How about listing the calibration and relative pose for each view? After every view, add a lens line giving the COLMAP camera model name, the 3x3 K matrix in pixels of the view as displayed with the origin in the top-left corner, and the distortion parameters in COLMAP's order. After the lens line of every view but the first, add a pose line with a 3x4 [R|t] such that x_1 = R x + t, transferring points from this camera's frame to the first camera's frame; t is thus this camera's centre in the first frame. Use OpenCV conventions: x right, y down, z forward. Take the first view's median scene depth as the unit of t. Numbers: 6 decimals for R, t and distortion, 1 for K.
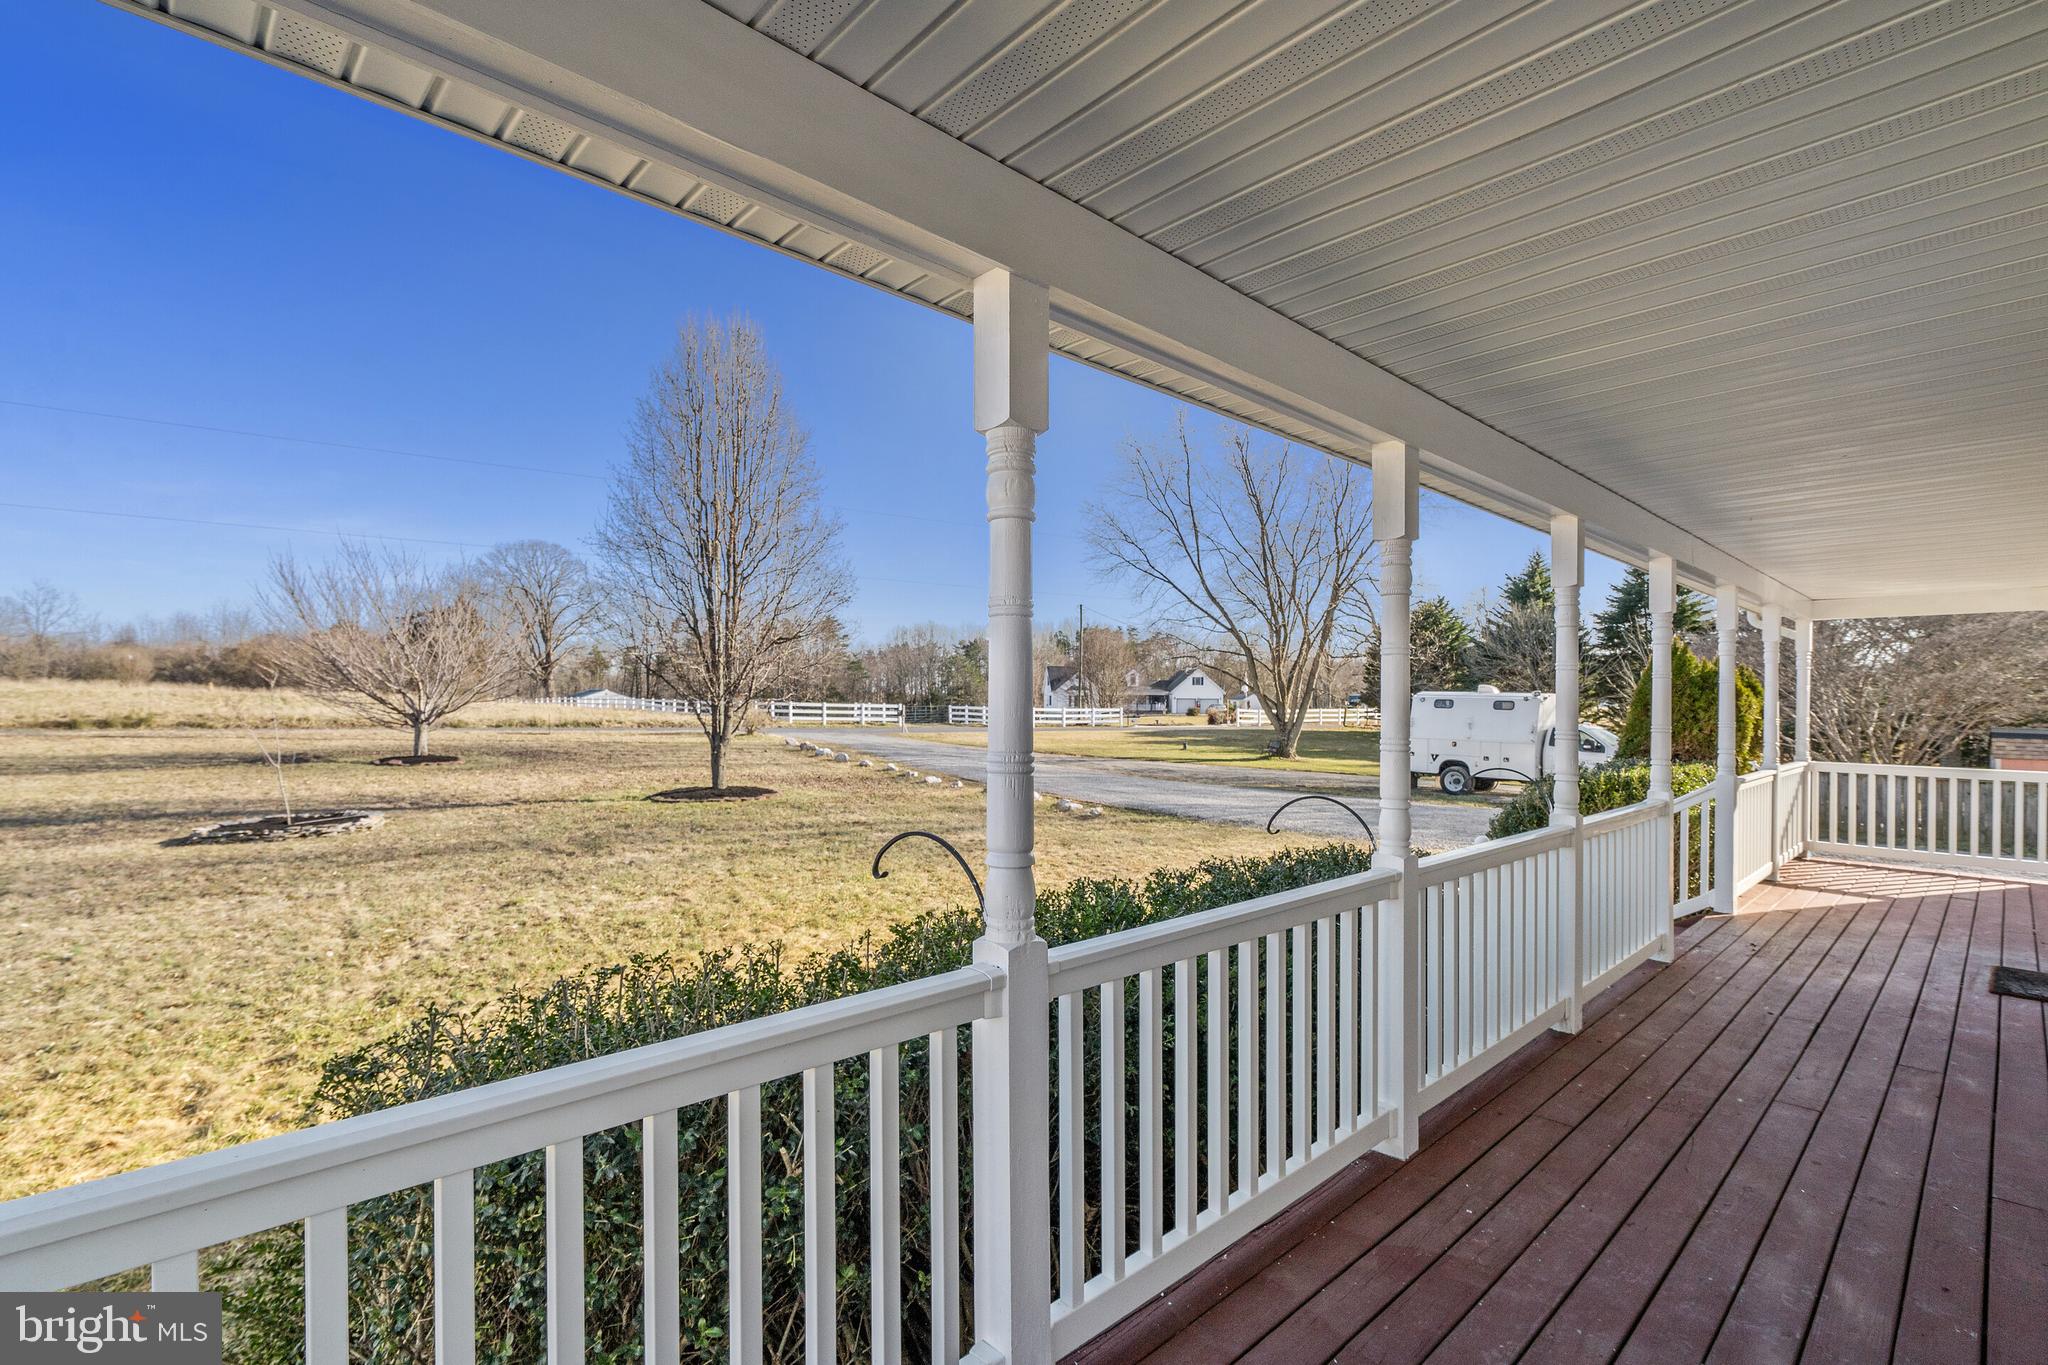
lens RADIAL K [[942.2, 0, 1023.9], [0, 942.2, 692.2], [0, 0, 1]] dist [-0.004177, -0.000493]
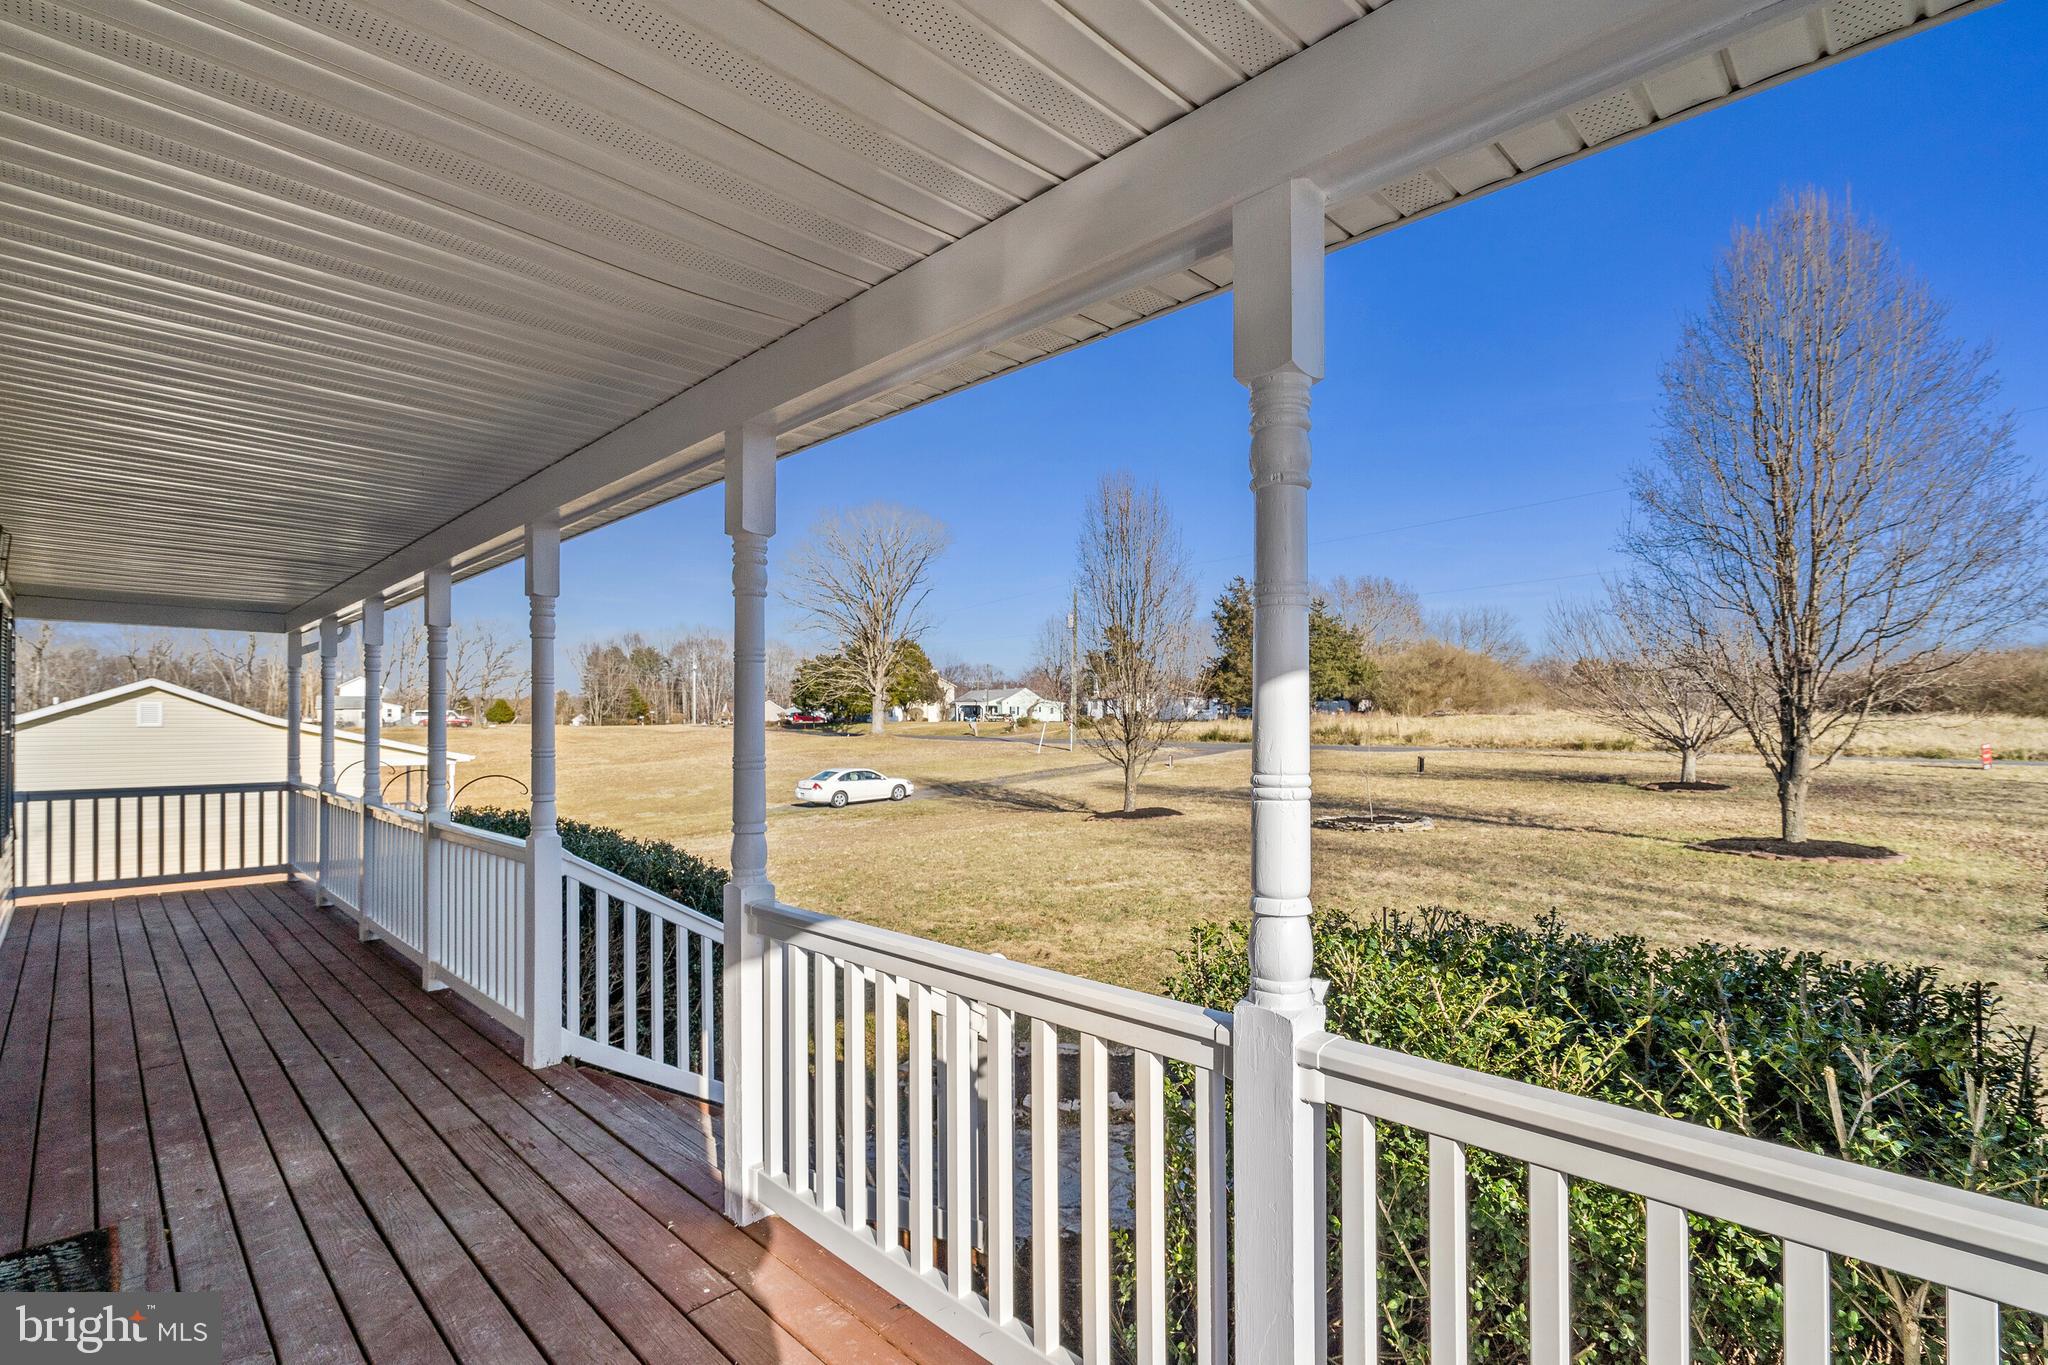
lens RADIAL K [[942.2, 0, 1017.6], [0, 942.2, 729.7], [0, 0, 1]] dist [-0.004177, -0.000493]
pose [[0.026271, -0.000745, -0.999655, 0.413091], [0.011982, 0.999928, -0.000430, 0.007499], [0.999583, -0.011966, 0.026278, 0.393117]]
